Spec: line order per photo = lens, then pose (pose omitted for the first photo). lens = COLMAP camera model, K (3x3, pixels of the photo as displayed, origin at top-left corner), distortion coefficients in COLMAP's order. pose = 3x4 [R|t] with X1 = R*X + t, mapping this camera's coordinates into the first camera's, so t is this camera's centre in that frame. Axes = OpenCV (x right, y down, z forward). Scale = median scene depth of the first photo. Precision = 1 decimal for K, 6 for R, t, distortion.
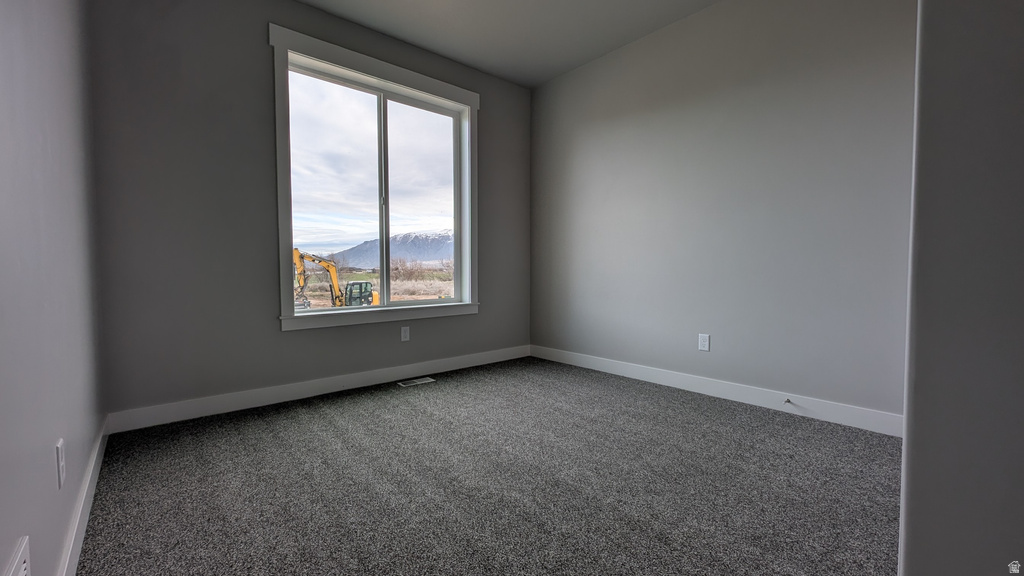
lens RADIAL K [[420.5, 0, 508.5], [0, 420.5, 296.3], [0, 0, 1]] dist [0.003216, -0.000436]
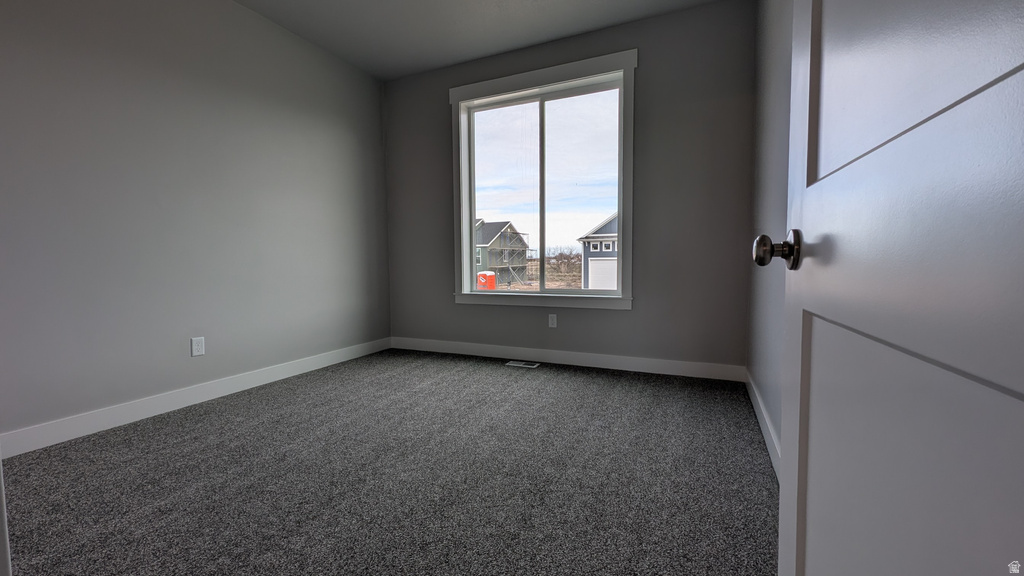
lens RADIAL K [[420.5, 0, 507.2], [0, 420.5, 283.4], [0, 0, 1]] dist [0.003216, -0.000436]
pose [[0.410856, 0.056310, -0.909960, 0.664079], [-0.040321, 0.998236, 0.043568, -0.044300], [0.910808, 0.018791, 0.412402, 0.465995]]
